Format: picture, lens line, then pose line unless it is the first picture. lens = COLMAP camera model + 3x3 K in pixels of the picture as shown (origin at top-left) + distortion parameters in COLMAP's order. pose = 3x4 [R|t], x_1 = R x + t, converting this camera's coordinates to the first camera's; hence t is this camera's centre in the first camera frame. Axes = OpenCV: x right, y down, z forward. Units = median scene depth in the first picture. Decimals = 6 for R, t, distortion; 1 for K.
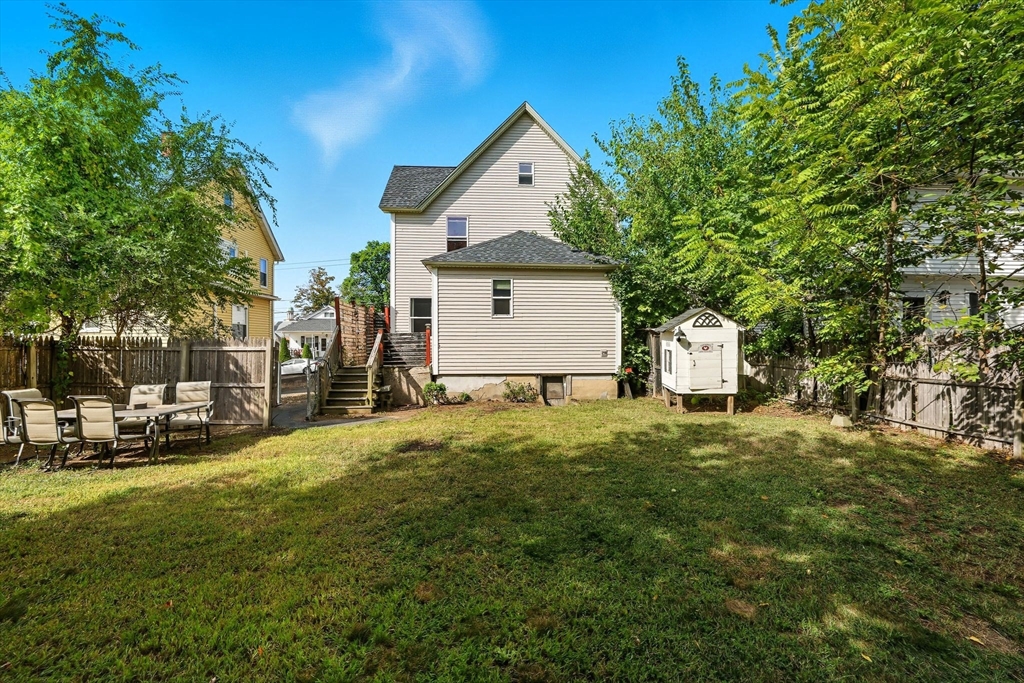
lens RADIAL K [[414.7, 0, 511.5], [0, 414.7, 339.1], [0, 0, 1]] dist [0.000748, -0.000660]
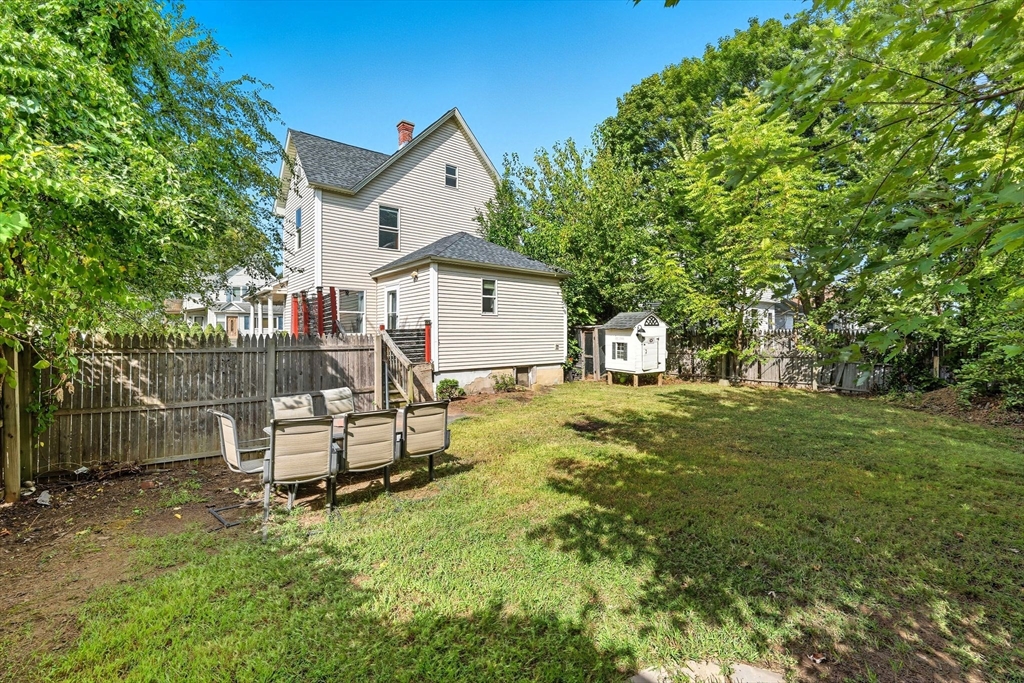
lens RADIAL K [[414.7, 0, 510.4], [0, 414.7, 336.2], [0, 0, 1]] dist [0.000748, -0.000660]
pose [[0.816393, -0.006201, 0.577464, -0.599998], [0.005650, 0.999980, 0.002751, 0.000065], [-0.577469, 0.001017, 0.816412, 0.089842]]
